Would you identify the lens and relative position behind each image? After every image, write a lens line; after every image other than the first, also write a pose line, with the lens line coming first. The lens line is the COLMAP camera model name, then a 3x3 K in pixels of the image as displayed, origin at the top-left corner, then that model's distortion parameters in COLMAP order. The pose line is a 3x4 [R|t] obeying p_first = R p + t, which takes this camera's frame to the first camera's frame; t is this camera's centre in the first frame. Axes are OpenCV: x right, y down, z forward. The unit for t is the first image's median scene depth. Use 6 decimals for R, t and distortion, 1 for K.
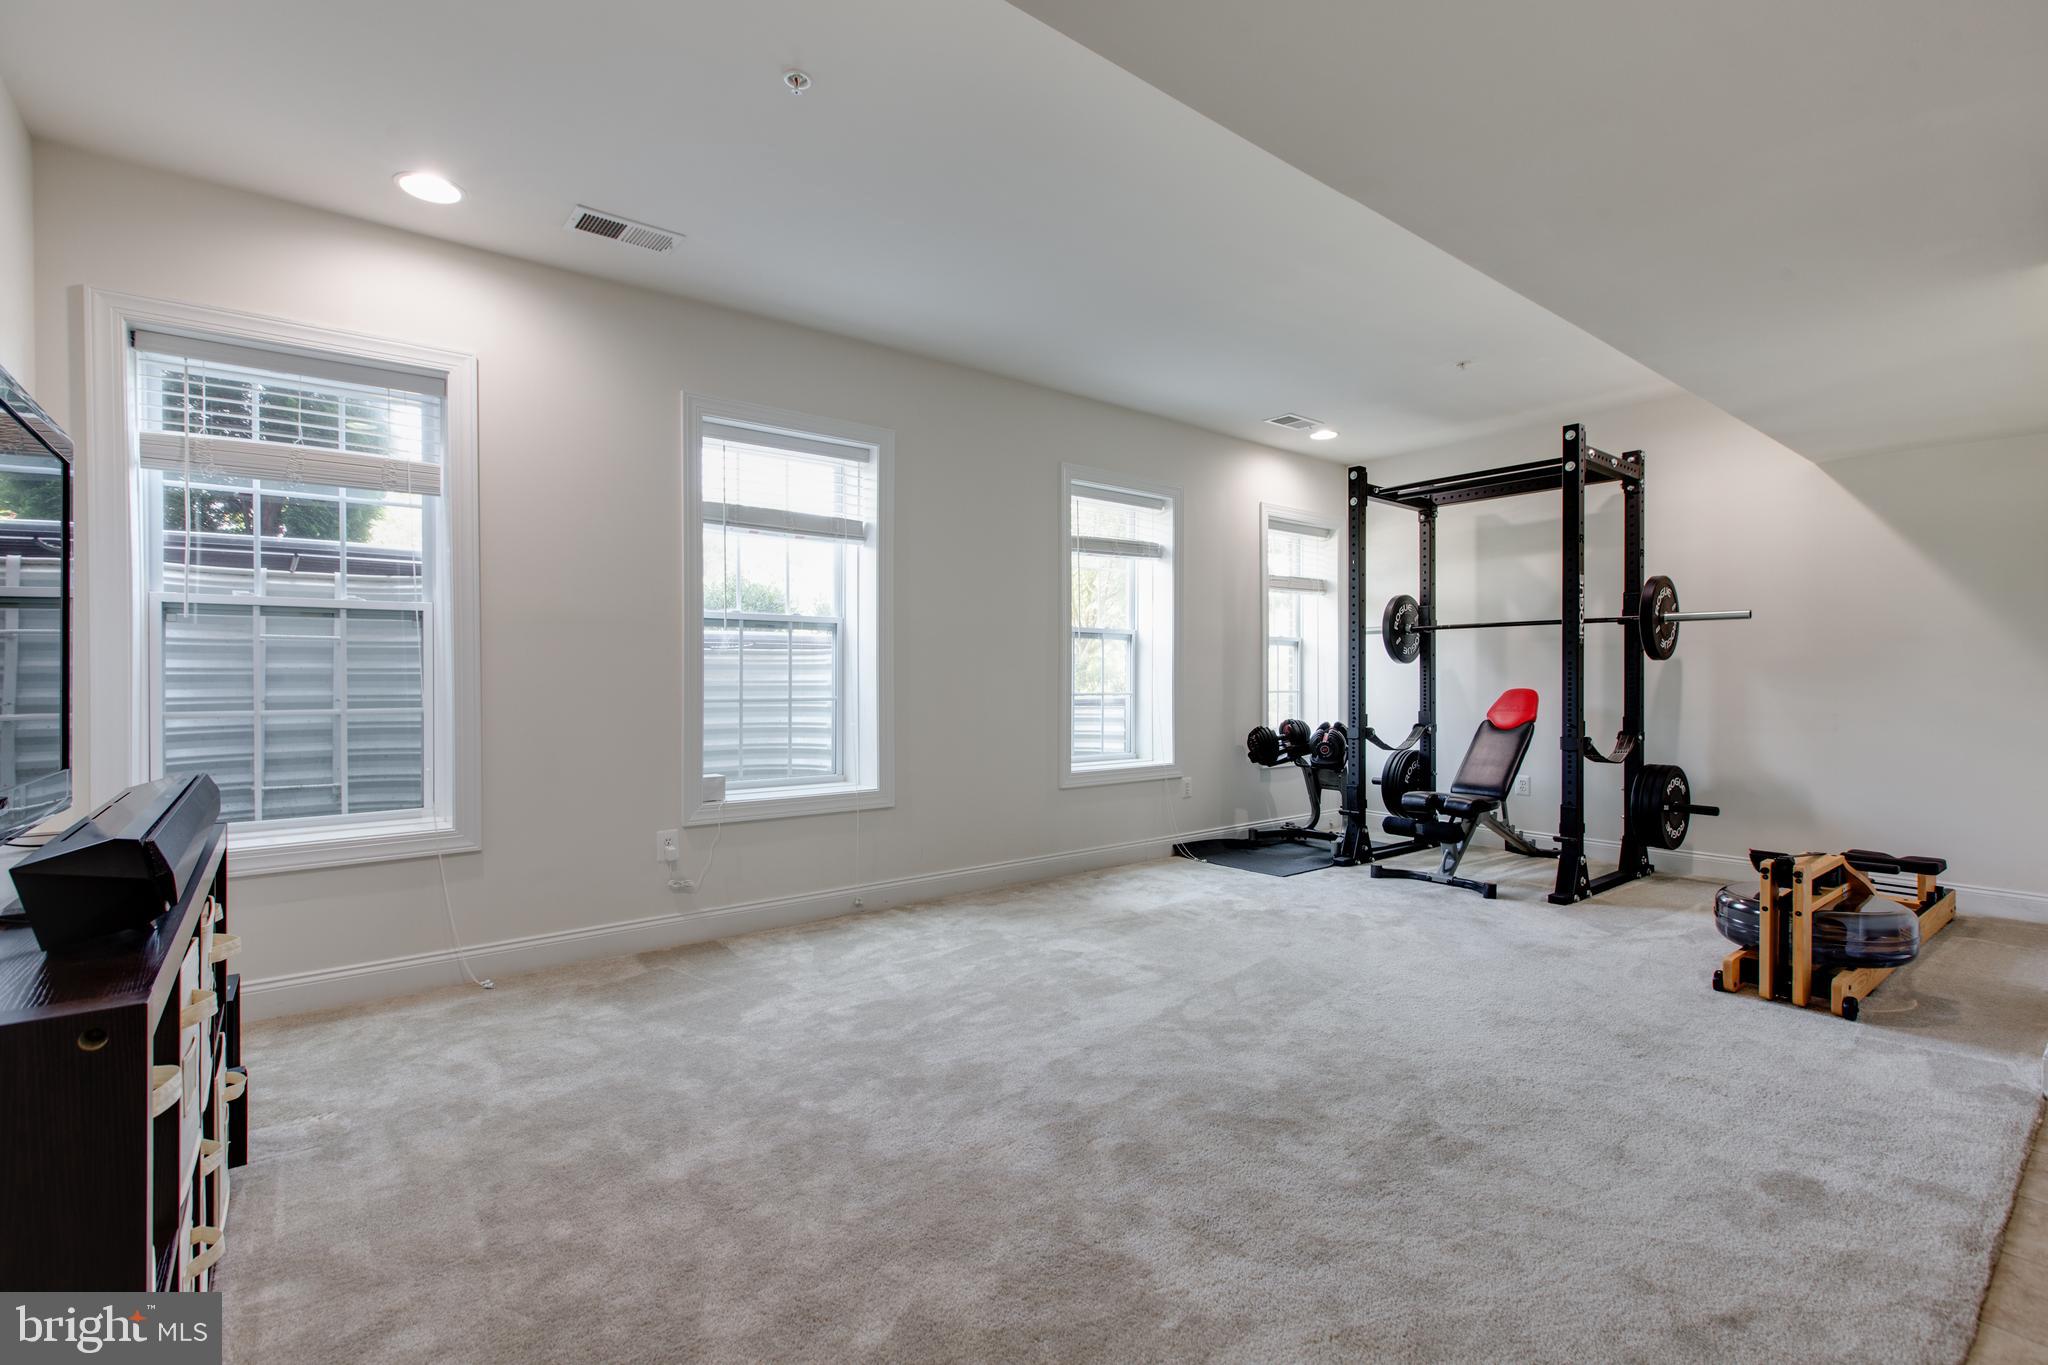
lens RADIAL K [[927.6, 0, 1021.0], [0, 927.6, 686.4], [0, 0, 1]] dist [0.003075, -0.004631]
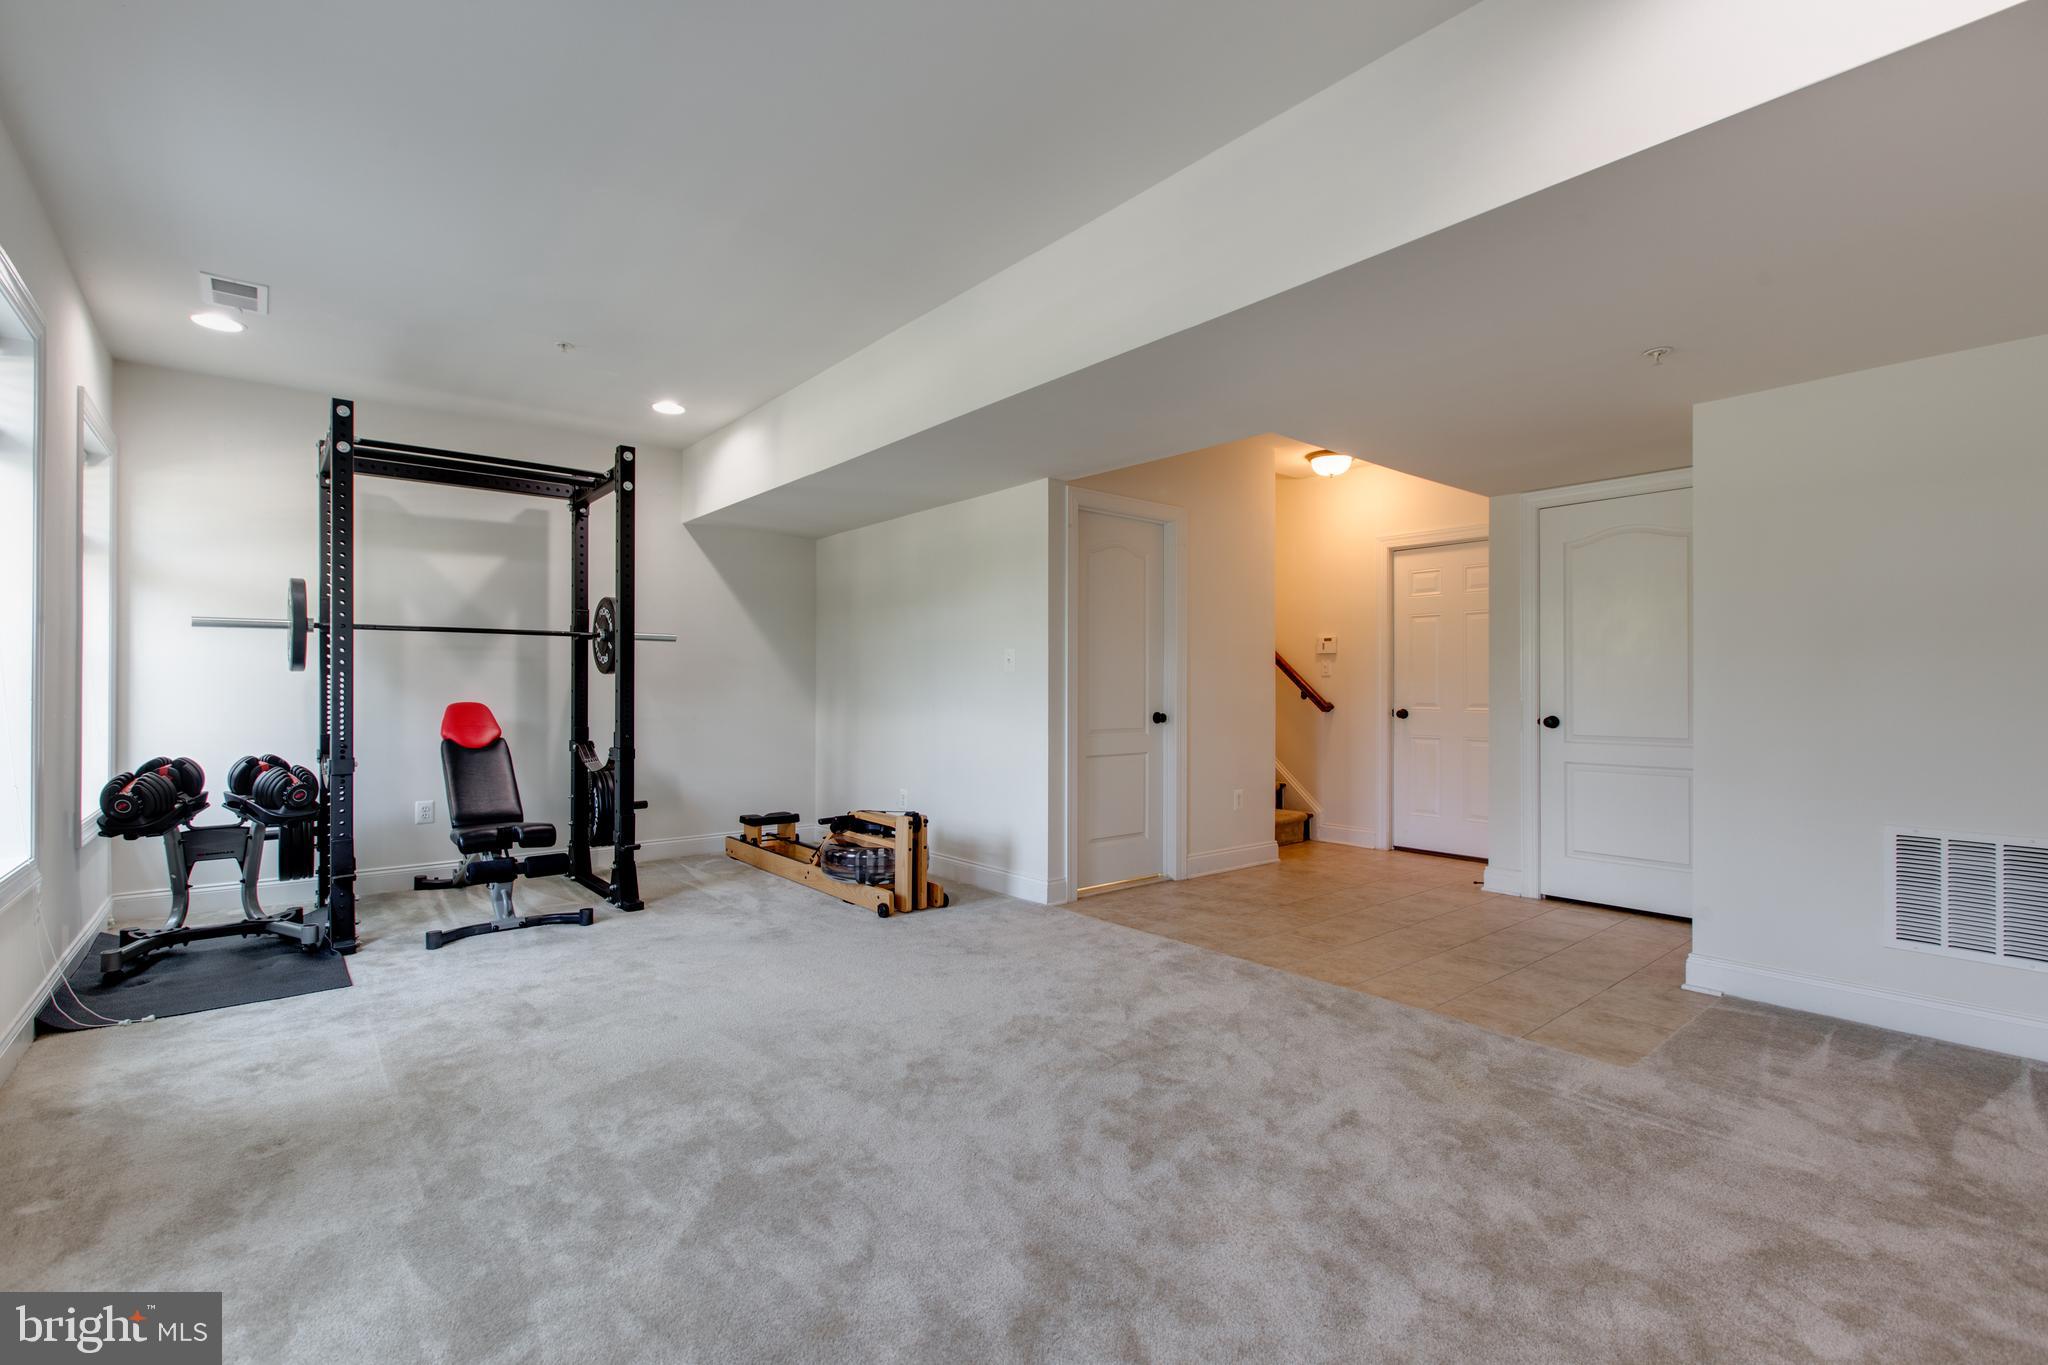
lens RADIAL K [[927.6, 0, 1006.3], [0, 927.6, 685.9], [0, 0, 1]] dist [0.003075, -0.004631]
pose [[-0.016190, 0.002732, 0.999865, -0.449019], [0.006415, 0.999976, -0.002629, -0.008559], [-0.999848, 0.006372, -0.016207, 0.598564]]
